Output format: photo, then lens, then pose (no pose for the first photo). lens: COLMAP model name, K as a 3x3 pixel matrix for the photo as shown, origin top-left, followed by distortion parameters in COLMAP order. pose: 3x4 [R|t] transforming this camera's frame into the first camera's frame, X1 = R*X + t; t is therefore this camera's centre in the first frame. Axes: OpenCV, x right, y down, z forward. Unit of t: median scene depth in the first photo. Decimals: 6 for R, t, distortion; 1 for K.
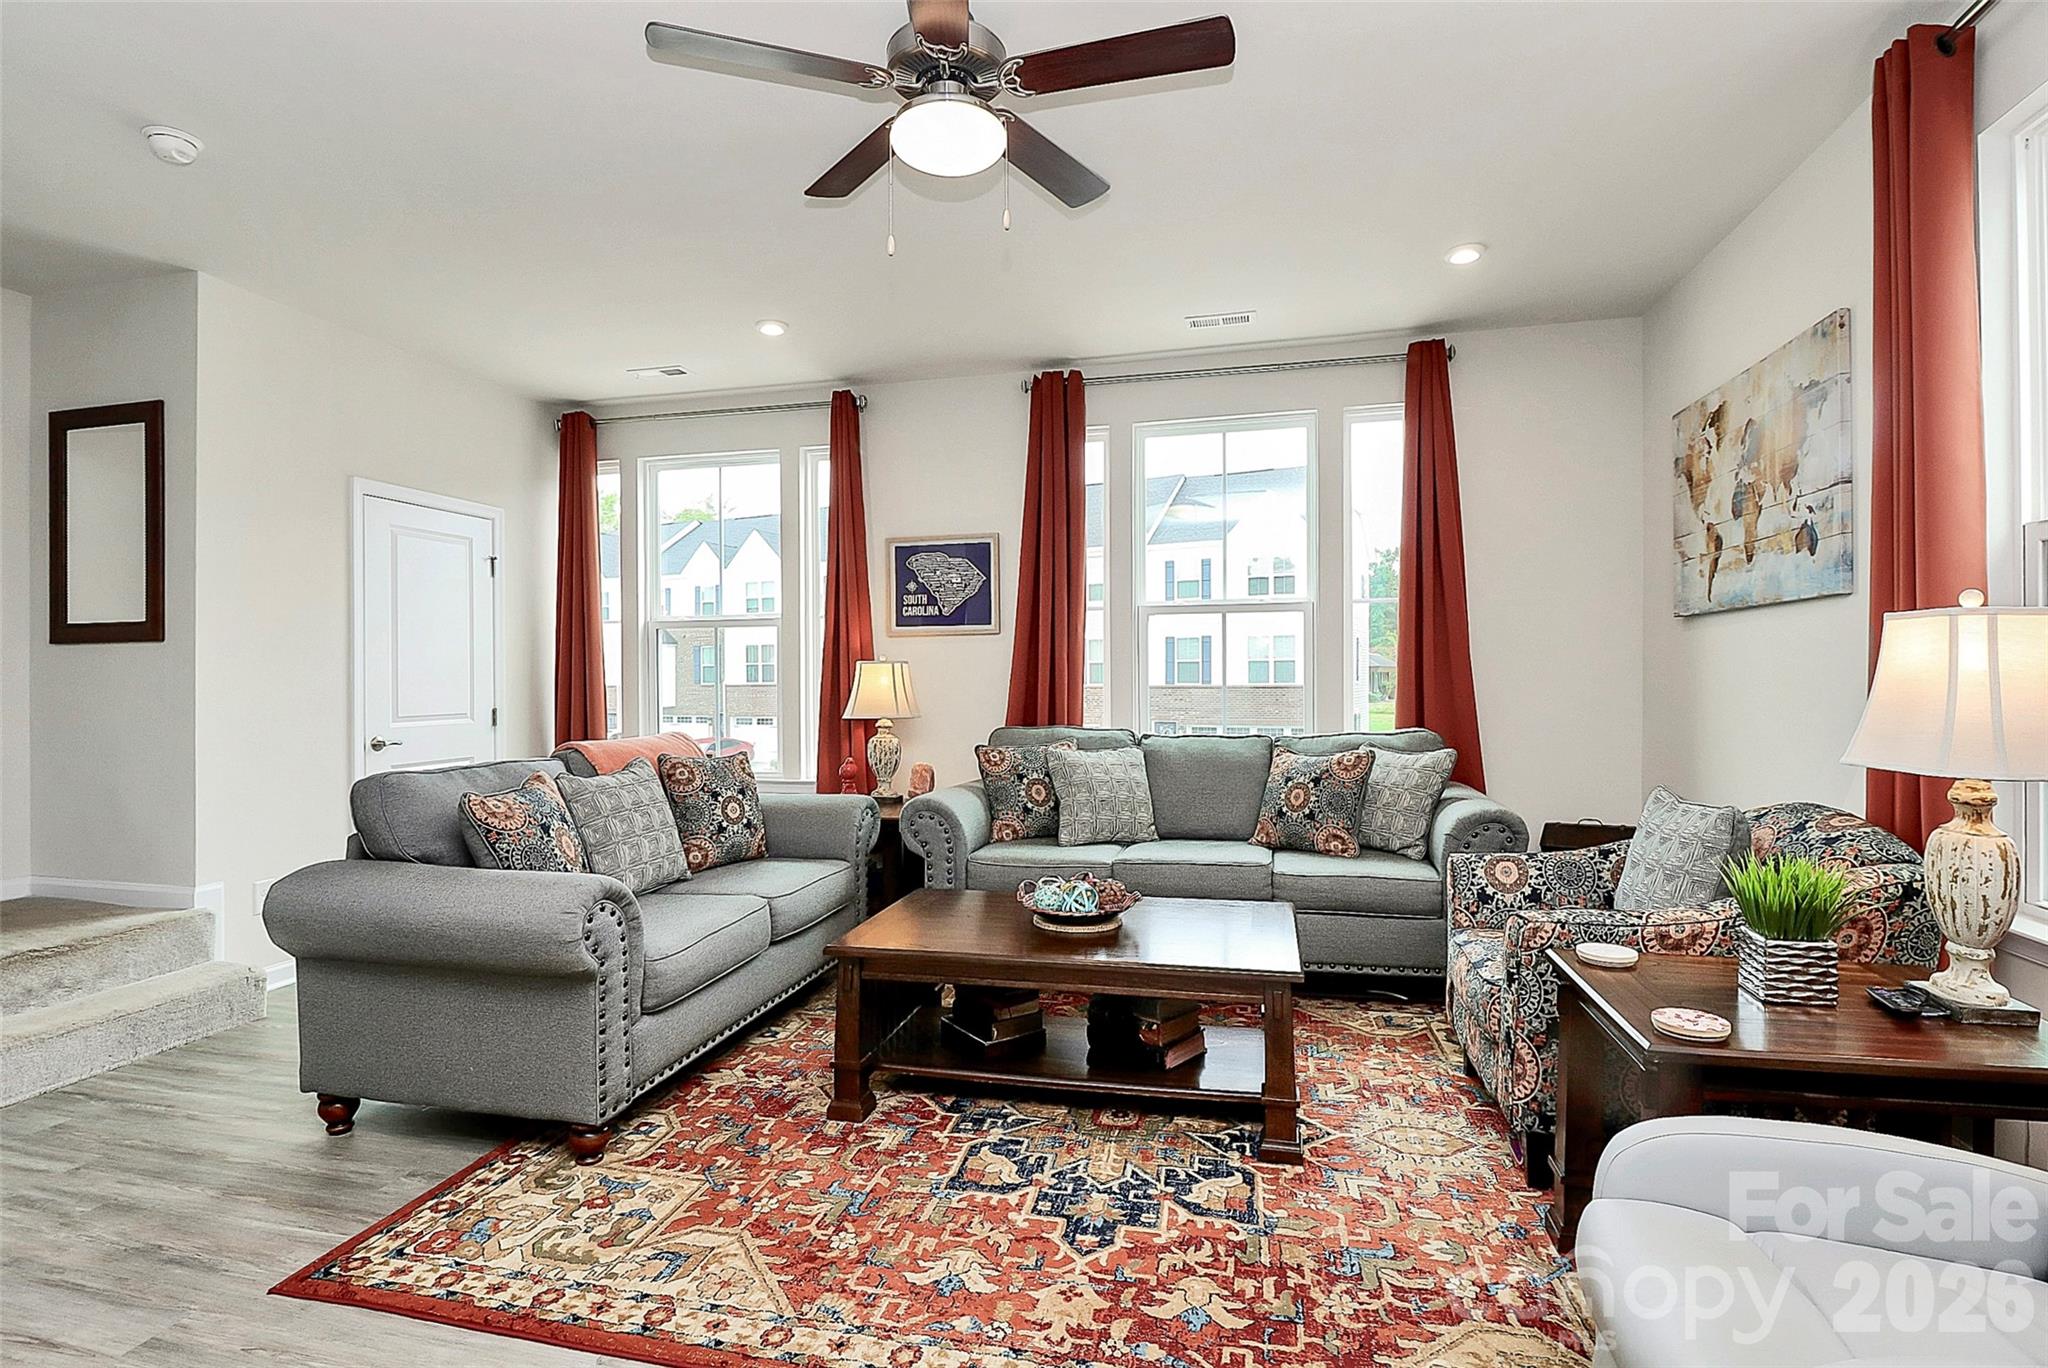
lens RADIAL K [[1007.4, 0, 1024.0], [0, 1007.4, 684.0], [0, 0, 1]] dist [0.002862, 0.000467]
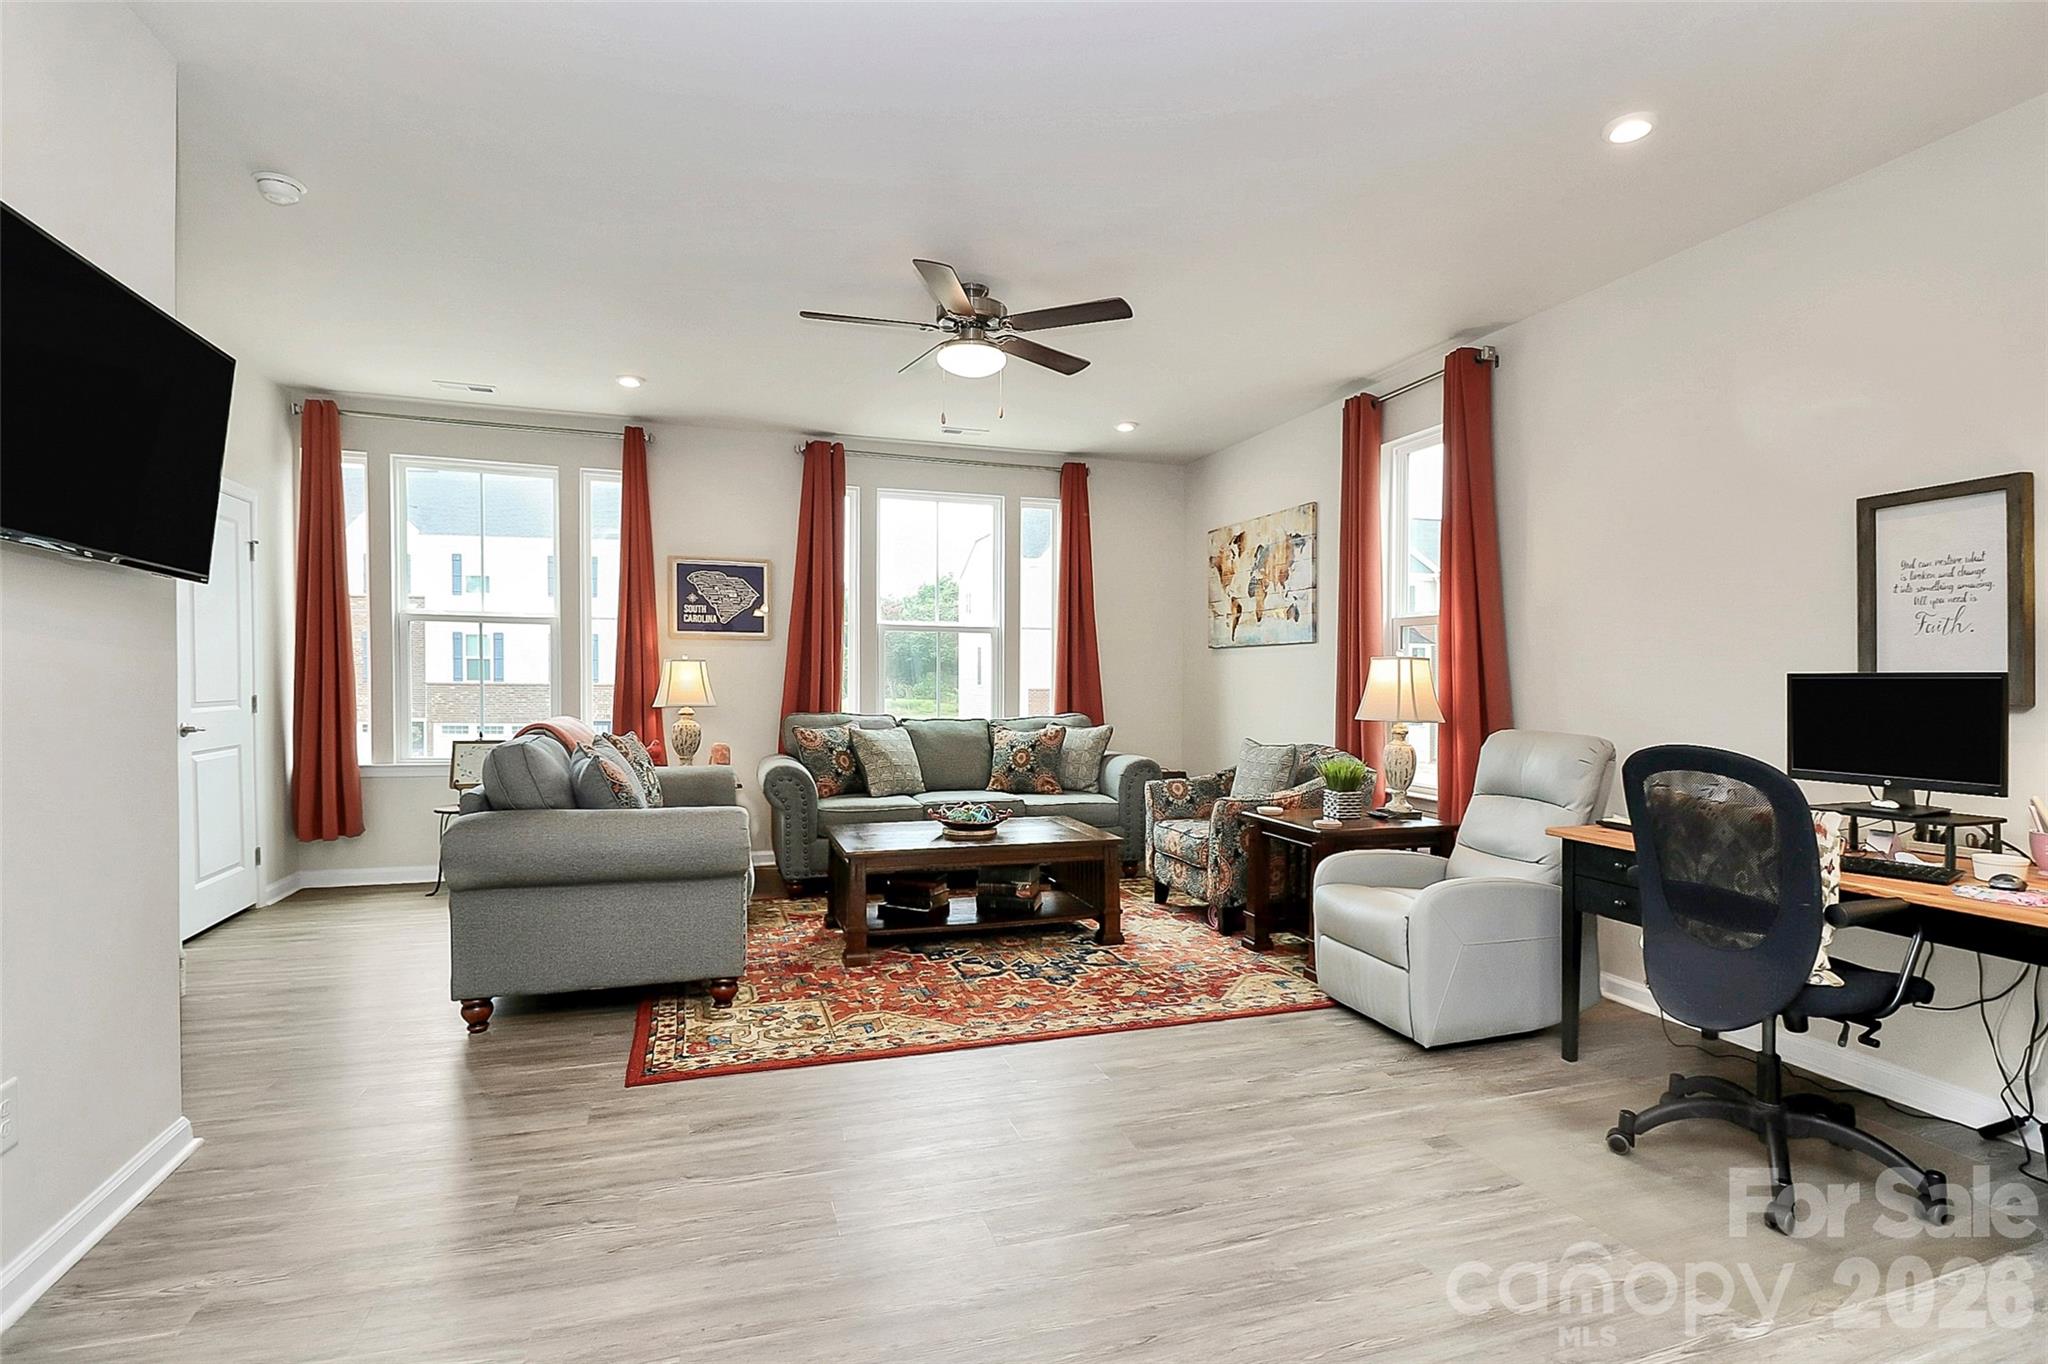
lens RADIAL K [[969.9, 0, 1024.8], [0, 969.9, 688.6], [0, 0, 1]] dist [-0.001672, -0.000227]
pose [[0.850231, 0.012473, 0.526263, -0.610572], [-0.014065, 0.999901, -0.000975, 0.011042], [-0.526222, -0.006573, 0.850322, -0.305972]]
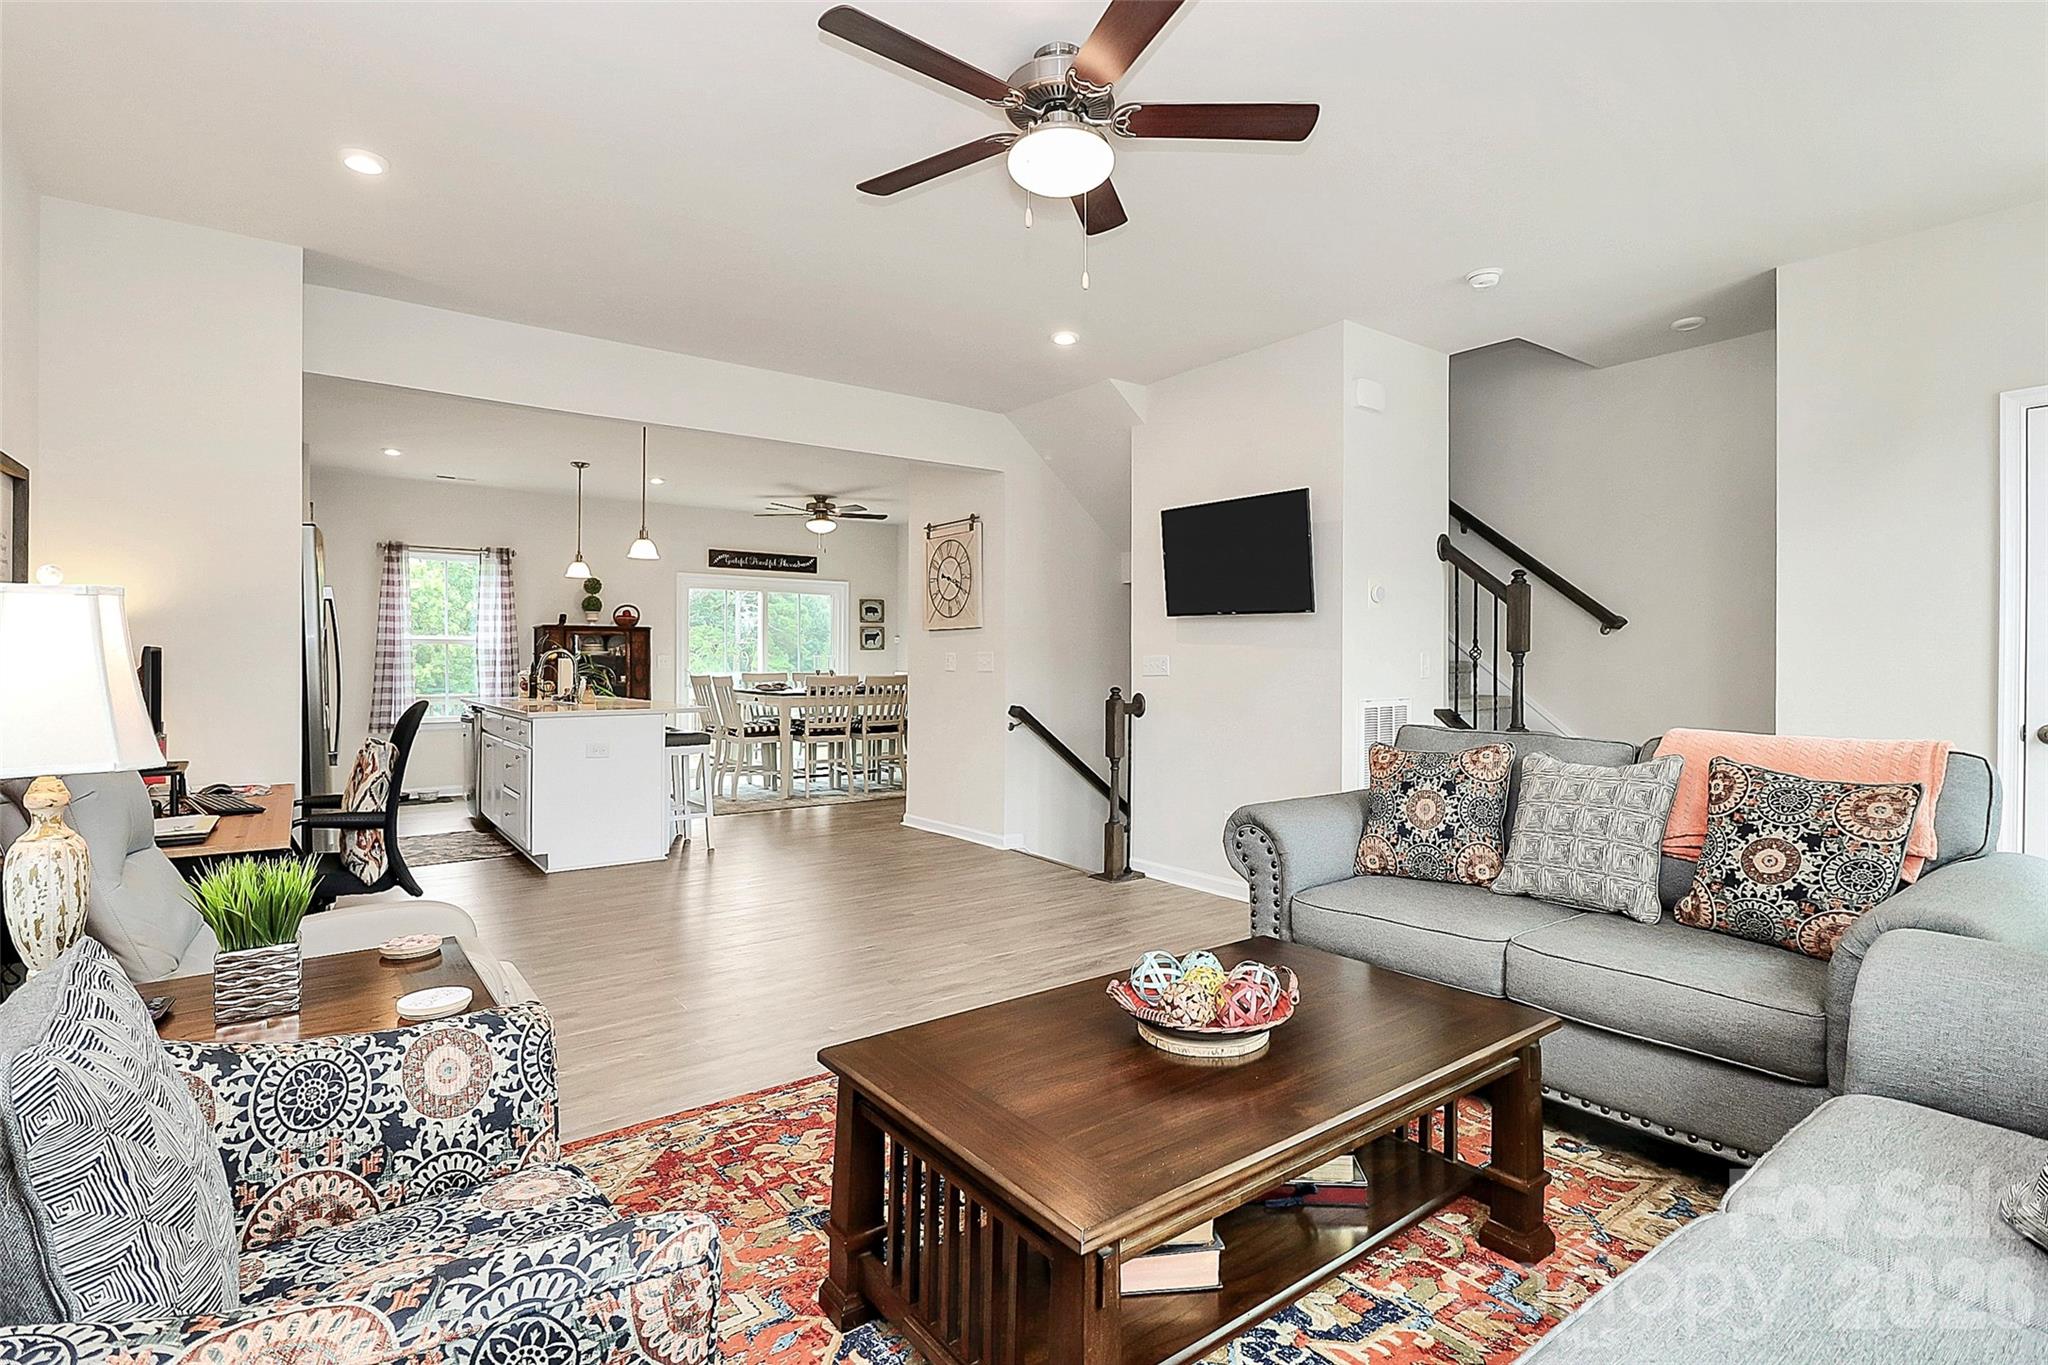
lens RADIAL K [[998.8, 0, 1004.7], [0, 998.8, 661.2], [0, 0, 1]] dist [-0.000976, -0.000096]
pose [[-0.657582, 0.013471, -0.753263, 0.550765], [0.007867, 0.999908, 0.011014, -0.007232], [0.753342, 0.001316, -0.657627, 1.186822]]
